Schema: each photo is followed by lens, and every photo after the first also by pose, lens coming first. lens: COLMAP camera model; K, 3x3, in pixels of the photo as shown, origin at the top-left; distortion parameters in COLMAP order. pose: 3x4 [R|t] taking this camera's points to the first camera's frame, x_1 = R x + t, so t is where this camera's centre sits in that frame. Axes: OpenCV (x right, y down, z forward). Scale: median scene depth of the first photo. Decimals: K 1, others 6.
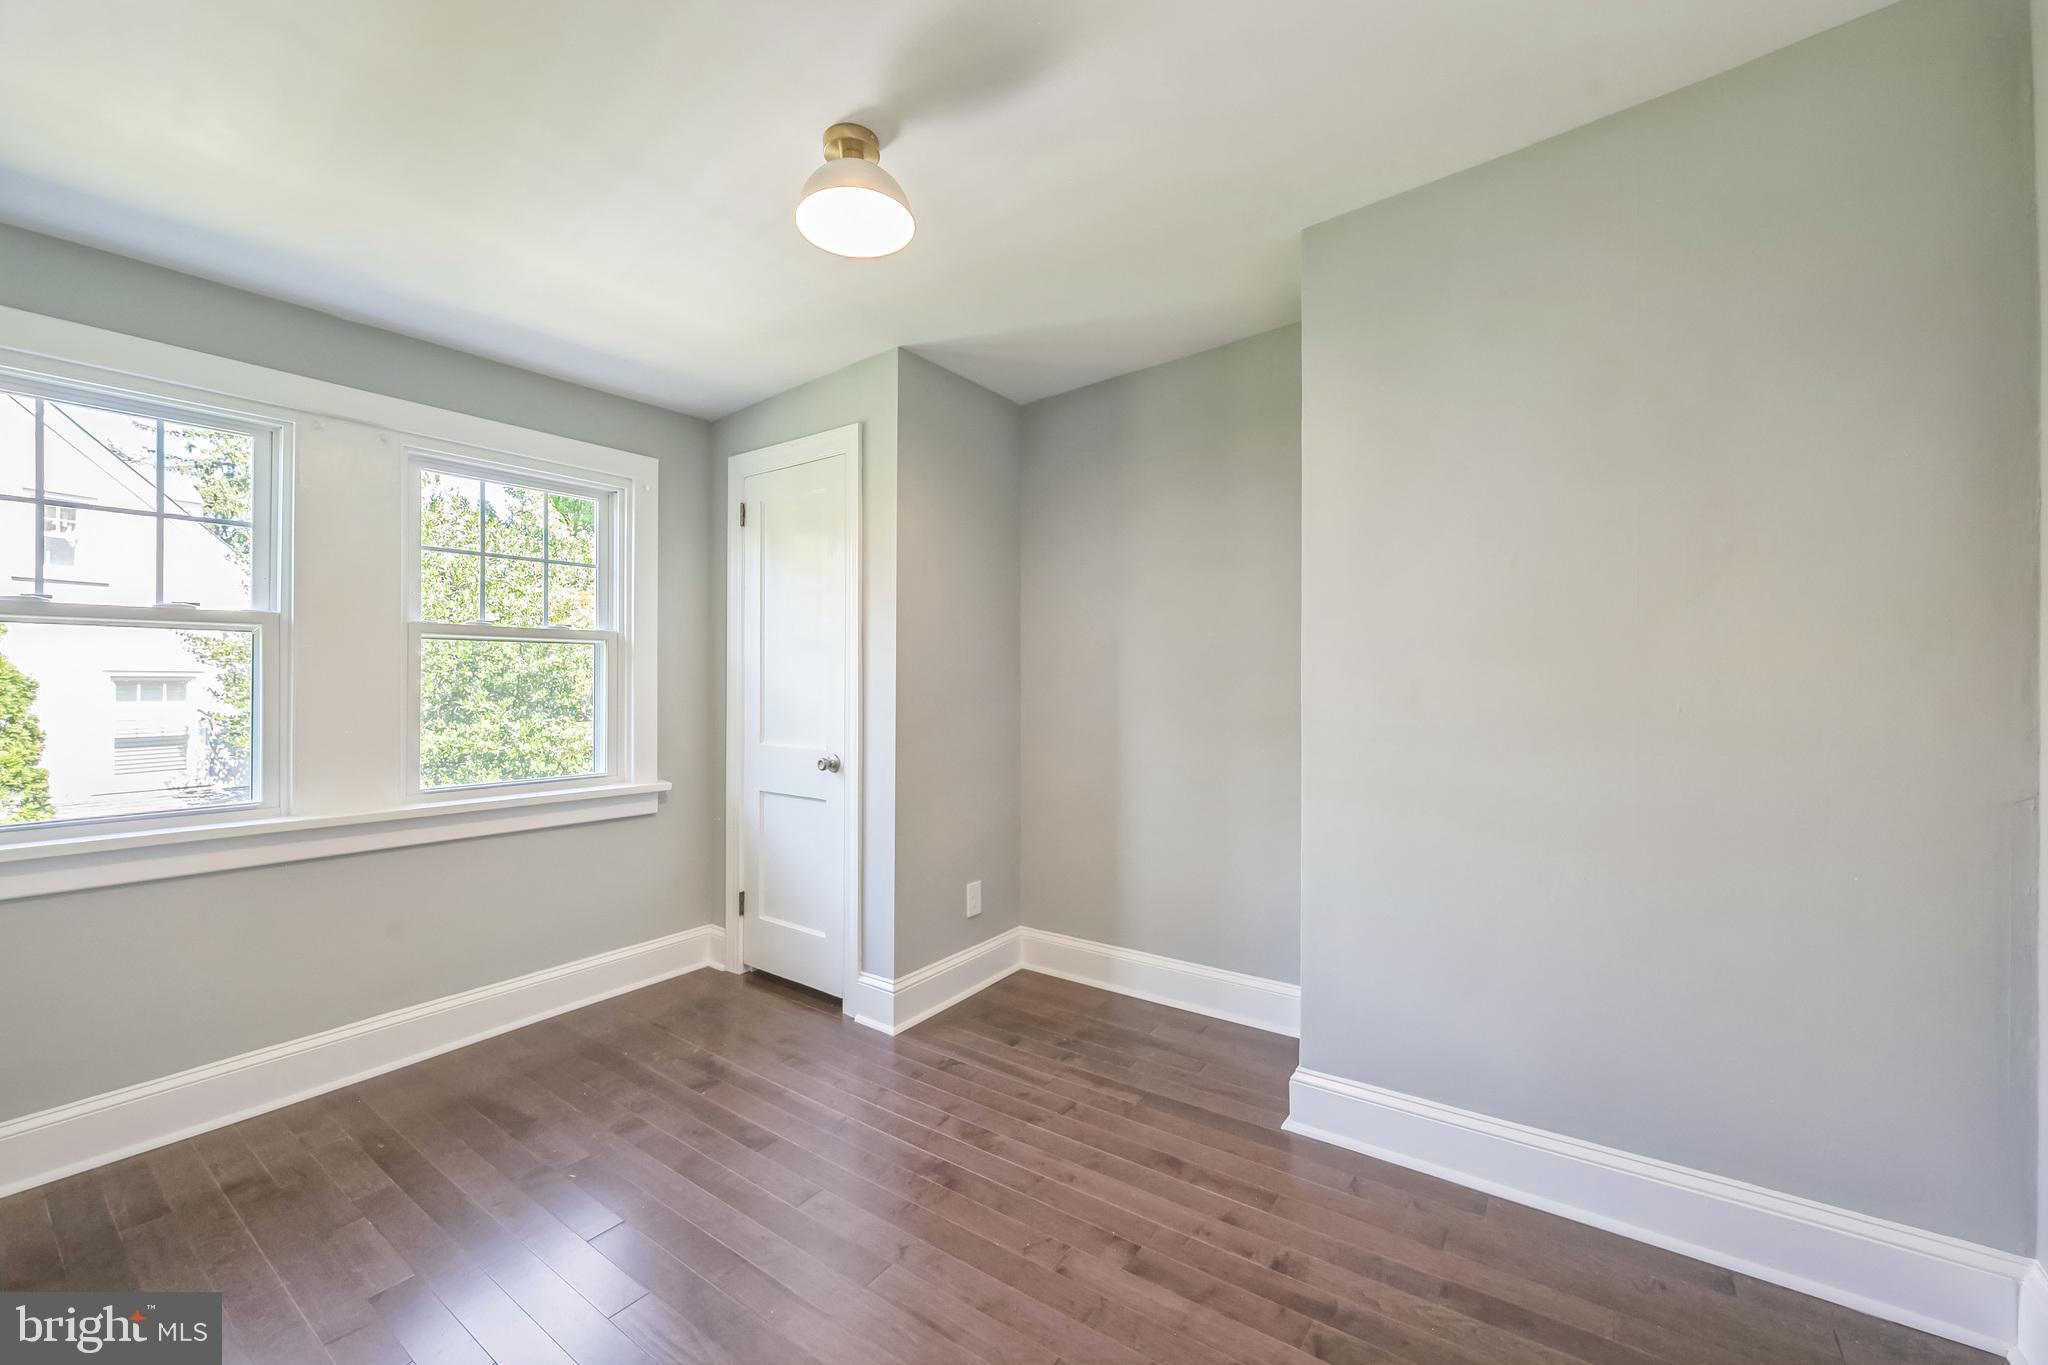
lens RADIAL K [[814.7, 0, 1021.3], [0, 814.7, 680.4], [0, 0, 1]] dist [-0.000516, -0.000029]
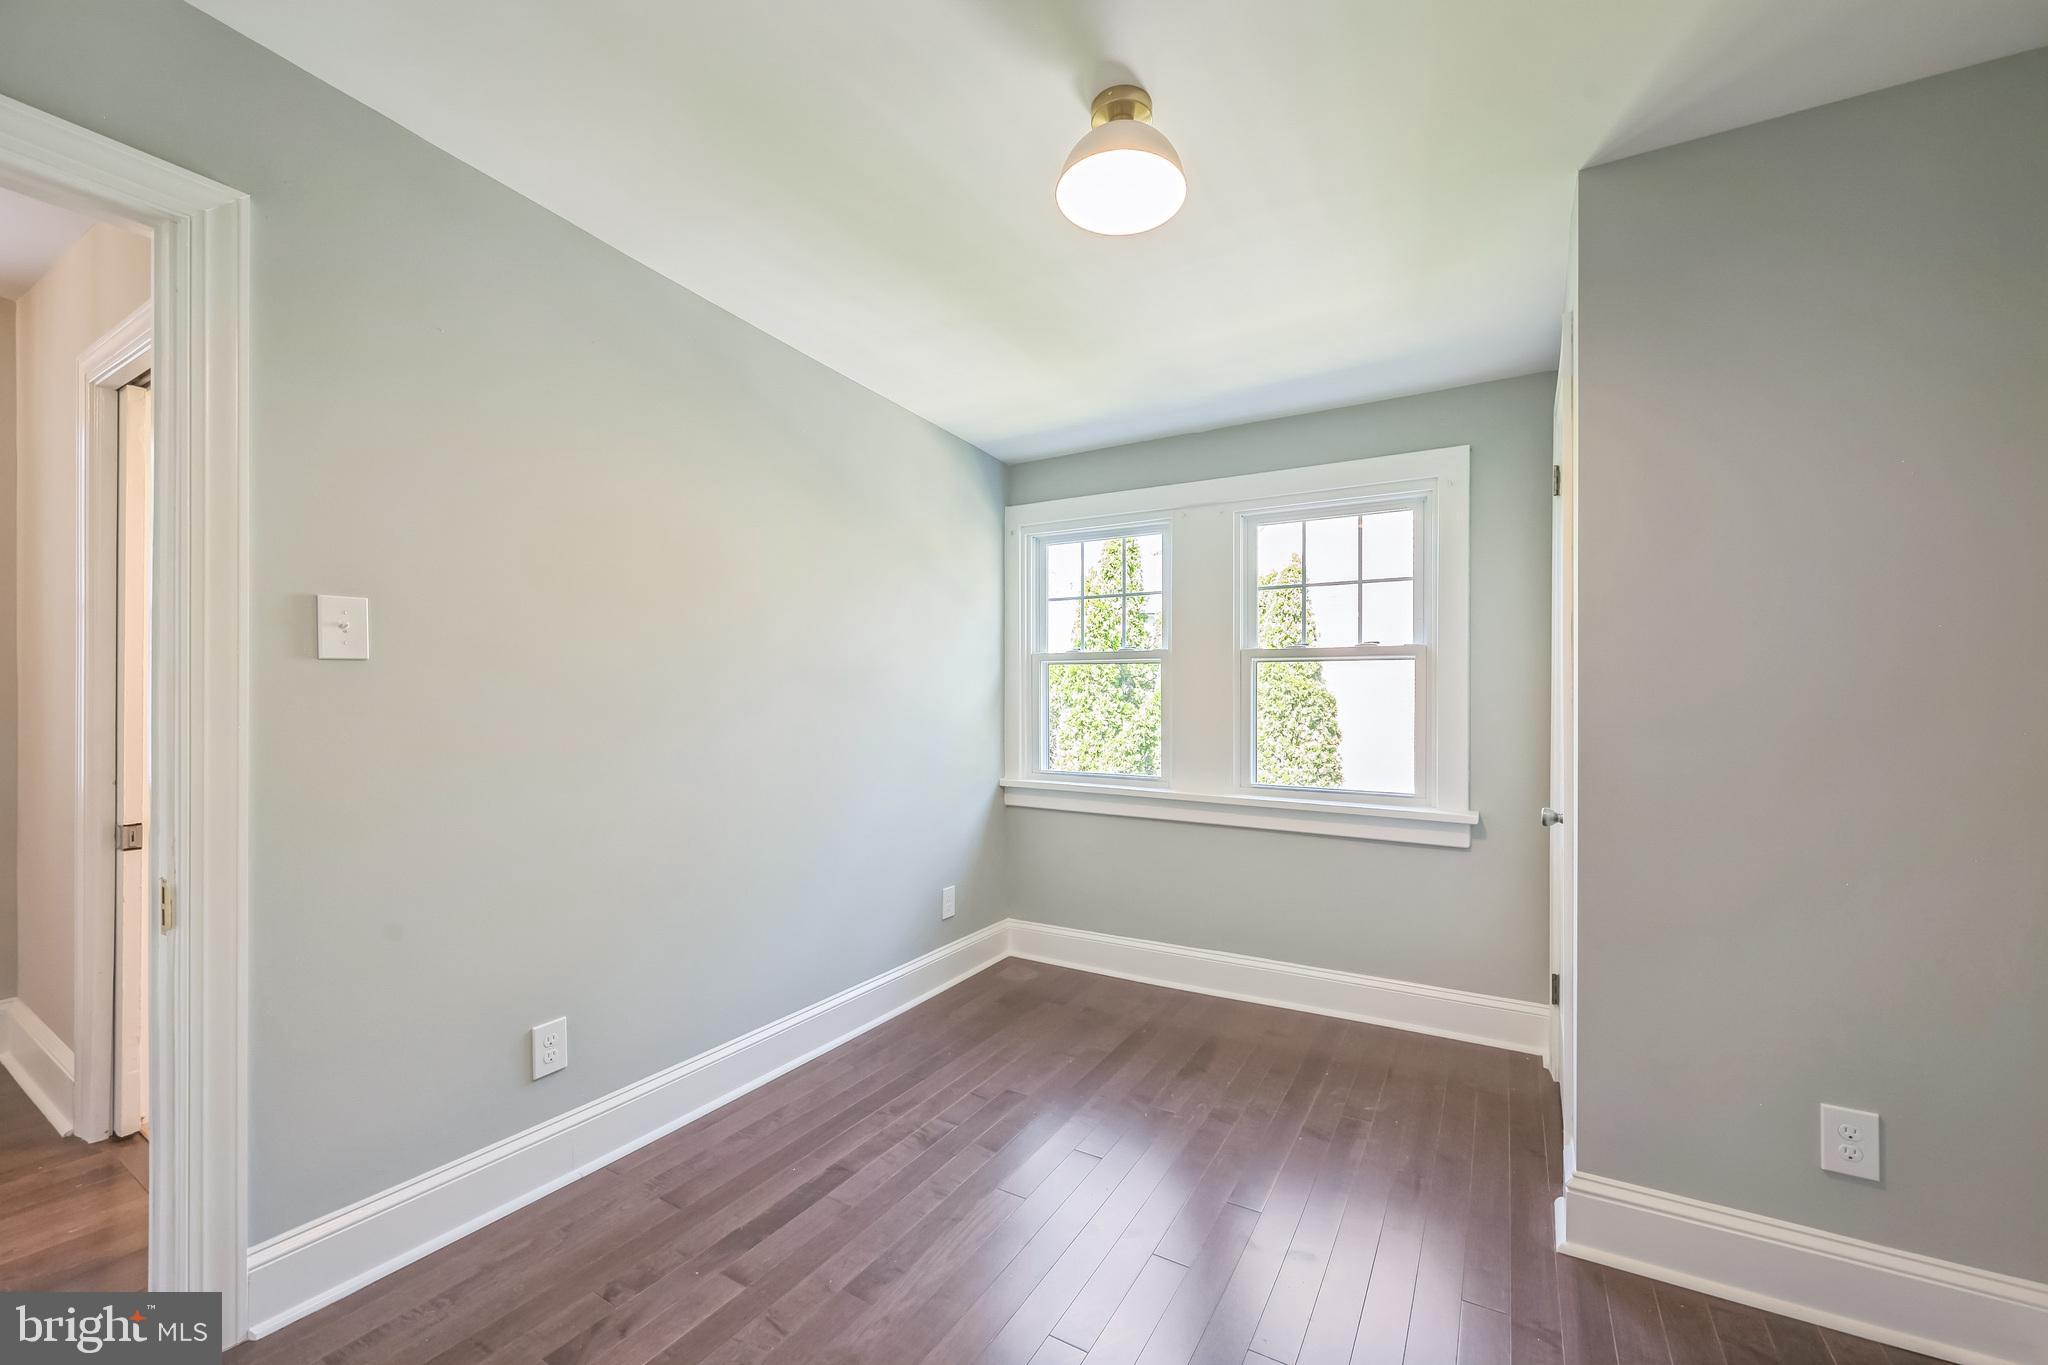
lens RADIAL K [[800.4, 0, 1052.2], [0, 800.4, 700.0], [0, 0, 1]] dist [-0.000917, -0.000048]
pose [[0.101527, 0.004629, -0.994822, 0.427068], [-0.004983, 0.999979, 0.004144, 0.001834], [0.994820, 0.004536, 0.101548, 0.542766]]
